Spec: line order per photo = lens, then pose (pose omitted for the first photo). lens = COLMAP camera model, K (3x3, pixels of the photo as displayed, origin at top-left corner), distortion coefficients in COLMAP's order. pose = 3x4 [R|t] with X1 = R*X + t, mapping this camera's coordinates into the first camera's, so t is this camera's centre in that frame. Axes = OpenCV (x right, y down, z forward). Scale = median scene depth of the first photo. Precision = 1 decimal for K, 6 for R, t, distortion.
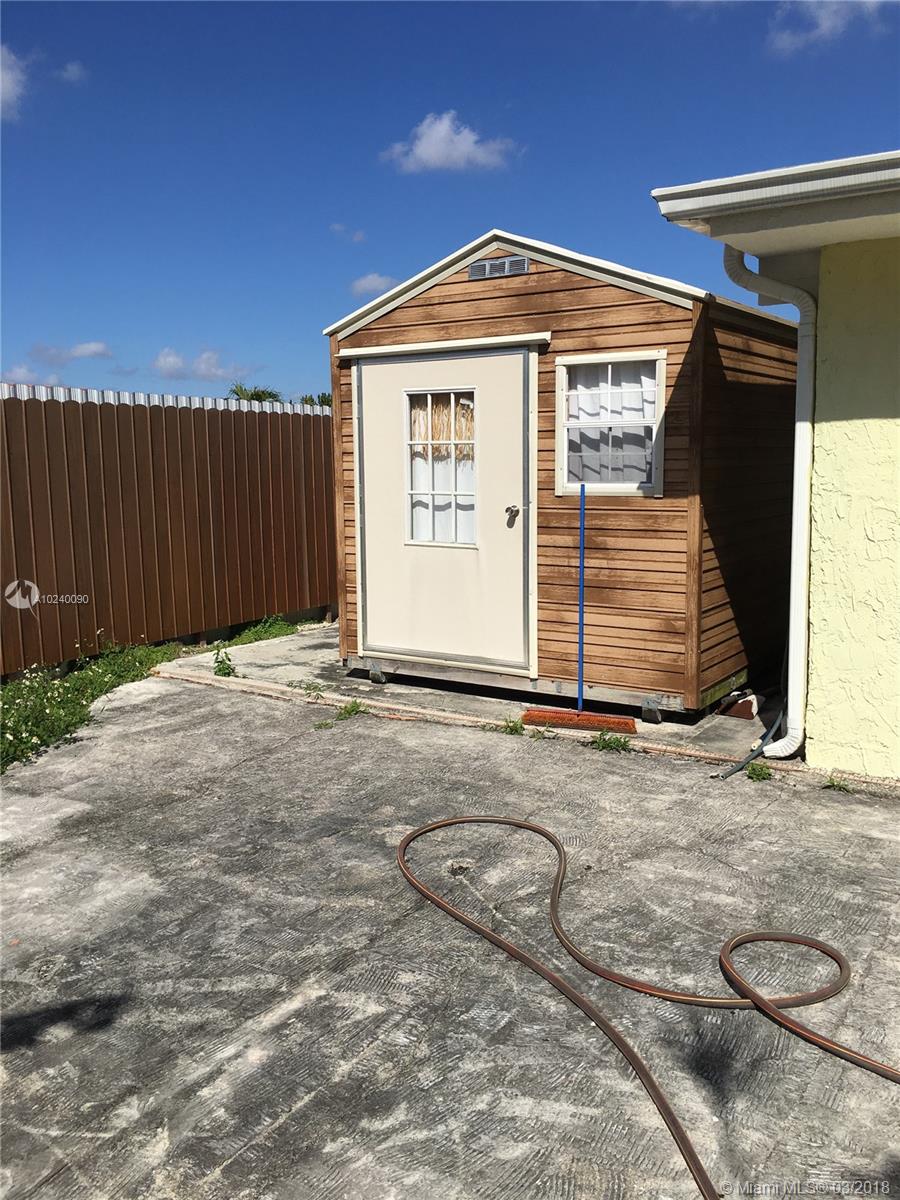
lens RADIAL K [[1026.0, 0, 451.8], [0, 1026.0, 598.0], [0, 0, 1]] dist [0.076911, -0.105801]
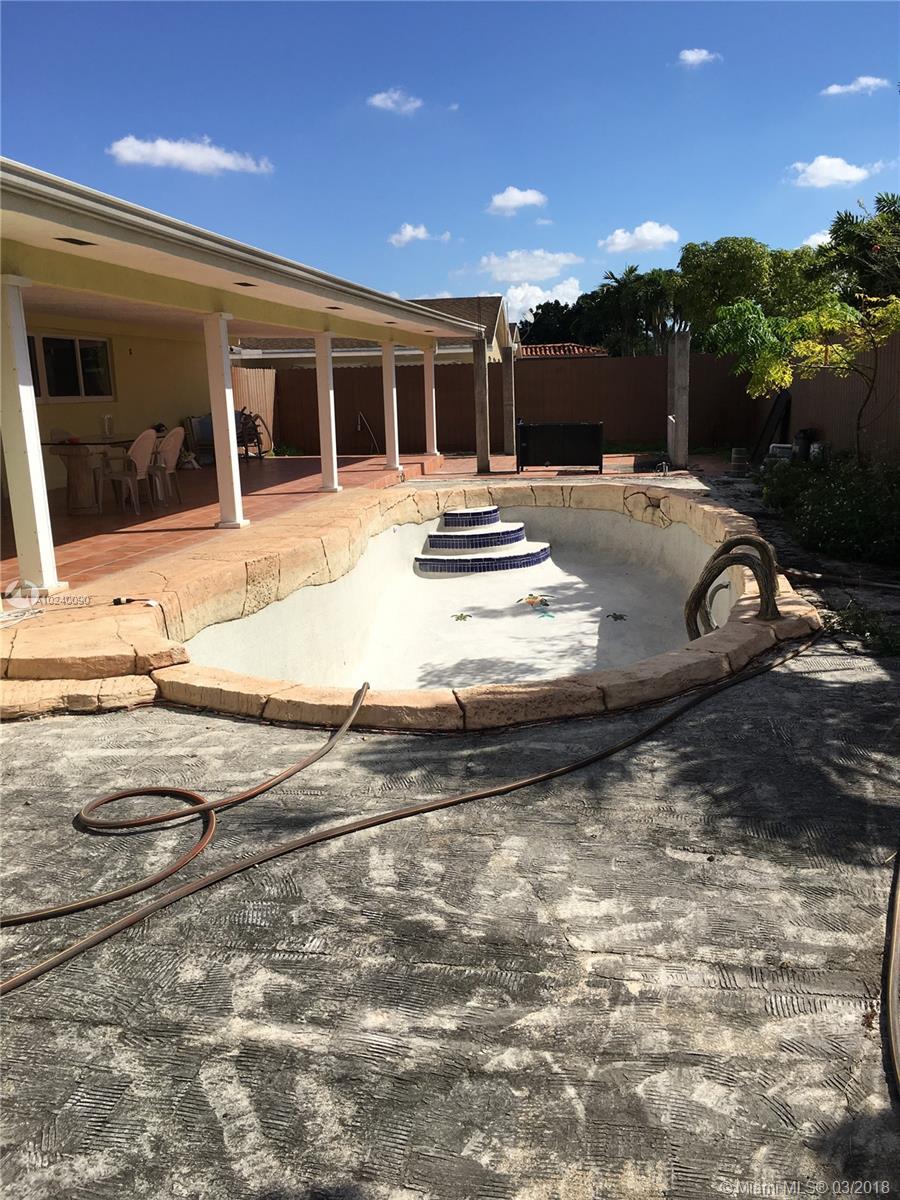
lens RADIAL K [[1026.0, 0, 444.6], [0, 1026.0, 605.4], [0, 0, 1]] dist [0.076911, -0.105801]
pose [[-0.381033, -0.163582, 0.909975, -0.980441], [0.162787, 0.956978, 0.240195, -0.115978], [-0.910118, 0.239654, -0.338012, 1.166082]]
